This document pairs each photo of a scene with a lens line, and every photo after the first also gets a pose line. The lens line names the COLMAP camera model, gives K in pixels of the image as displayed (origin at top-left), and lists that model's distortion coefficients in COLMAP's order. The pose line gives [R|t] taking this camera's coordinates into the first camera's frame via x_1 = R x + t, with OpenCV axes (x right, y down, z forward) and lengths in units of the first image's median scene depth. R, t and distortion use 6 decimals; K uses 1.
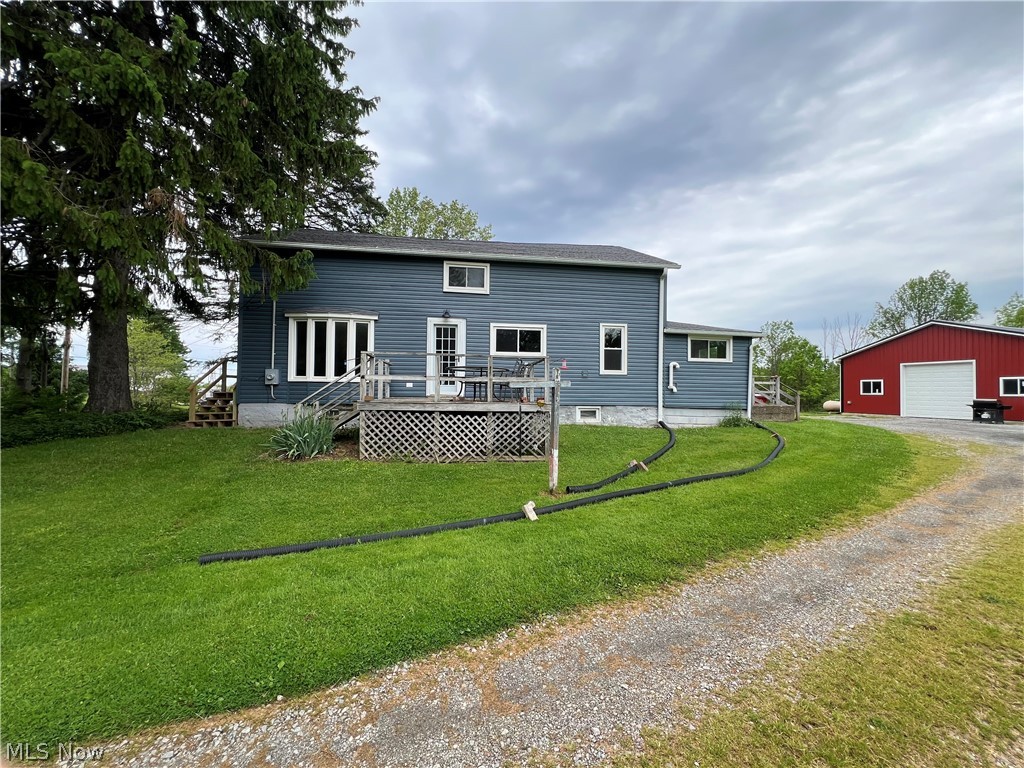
lens RADIAL K [[410.9, 0, 505.1], [0, 410.9, 388.6], [0, 0, 1]] dist [0.000811, 0.000045]
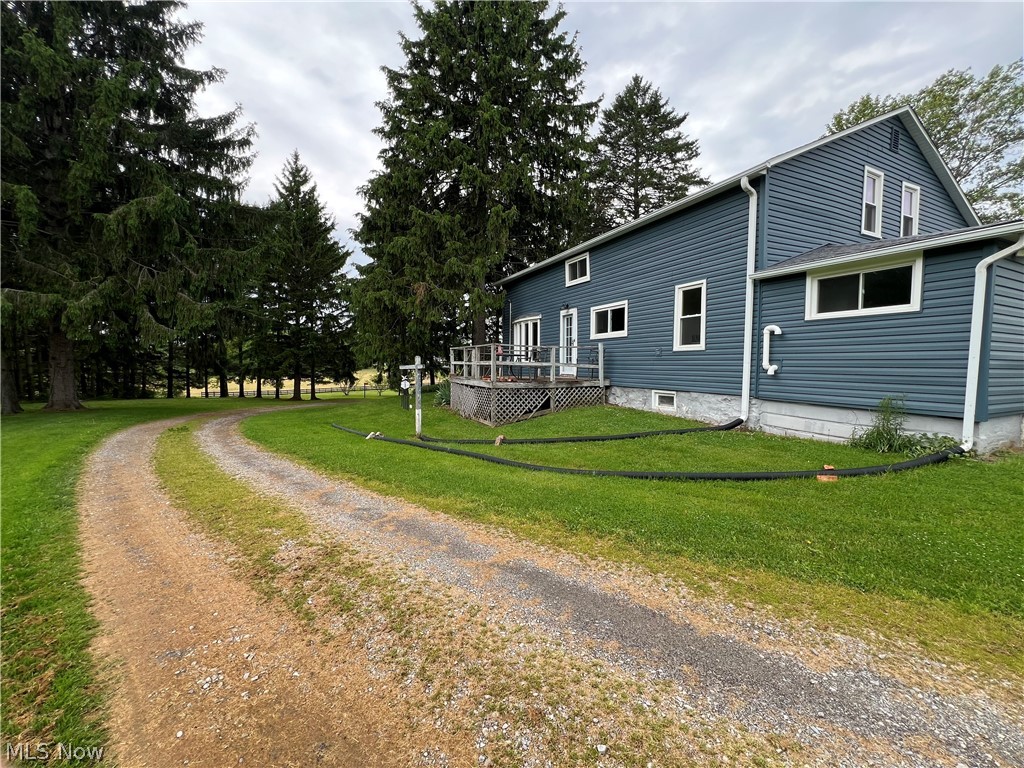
lens RADIAL K [[410.9, 0, 501.6], [0, 410.9, 381.0], [0, 0, 1]] dist [0.000811, 0.000045]
pose [[0.286132, 0.030408, -0.957708, 0.897136], [0.017050, 0.999177, 0.036818, -0.011952], [0.958039, -0.026863, 0.285378, 0.454105]]
